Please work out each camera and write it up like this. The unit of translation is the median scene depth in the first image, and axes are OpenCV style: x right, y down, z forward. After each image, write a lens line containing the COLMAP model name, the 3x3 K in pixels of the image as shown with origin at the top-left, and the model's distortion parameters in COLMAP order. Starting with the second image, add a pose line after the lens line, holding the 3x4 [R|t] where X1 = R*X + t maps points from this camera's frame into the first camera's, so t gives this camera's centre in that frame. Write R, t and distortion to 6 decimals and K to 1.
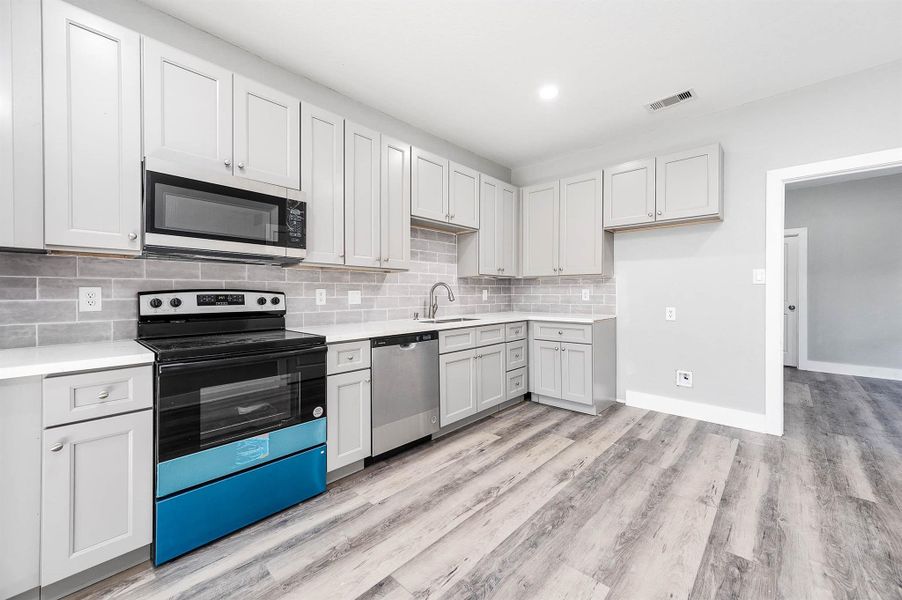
lens RADIAL K [[353.5, 0, 450.8], [0, 353.5, 297.0], [0, 0, 1]] dist [0.011533, -0.000507]
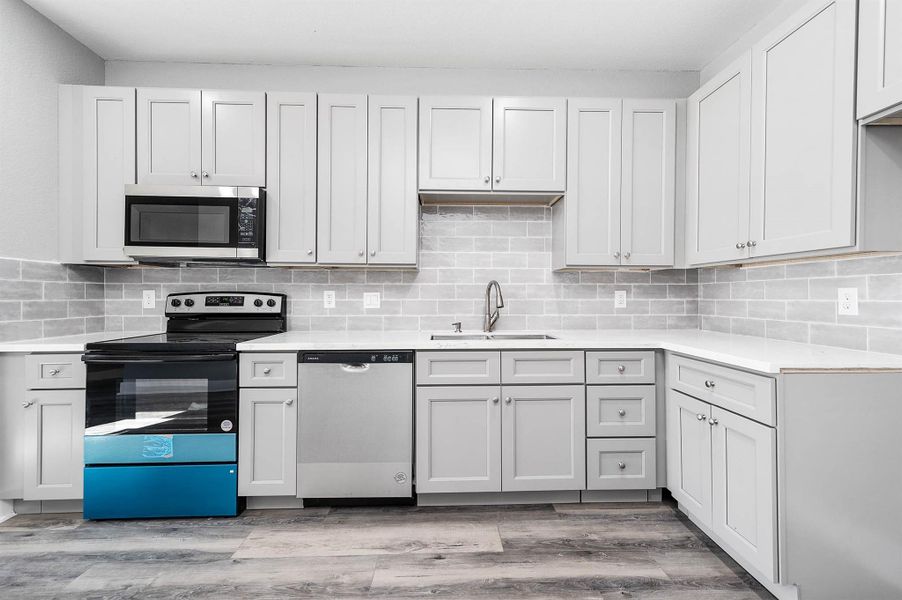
lens RADIAL K [[370.9, 0, 453.7], [0, 370.9, 297.7], [0, 0, 1]] dist [0.008126, 0.000004]
pose [[0.705006, 0.007763, -0.709159, 0.517986], [-0.010923, 0.999940, 0.000087, -0.007922], [0.709117, 0.007685, 0.705049, 0.534927]]
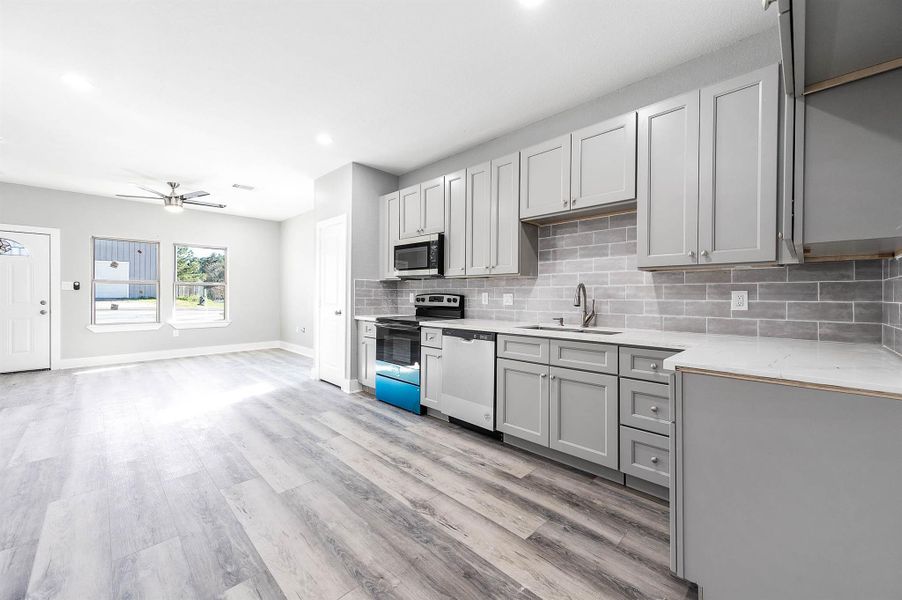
lens RADIAL K [[353.5, 0, 454.3], [0, 353.5, 297.3], [0, 0, 1]] dist [0.011533, -0.000507]
pose [[-0.026872, 0.008034, -0.999607, 0.960554], [-0.013580, 0.999872, 0.008401, -0.014072], [0.999547, 0.013800, -0.026759, 0.888290]]
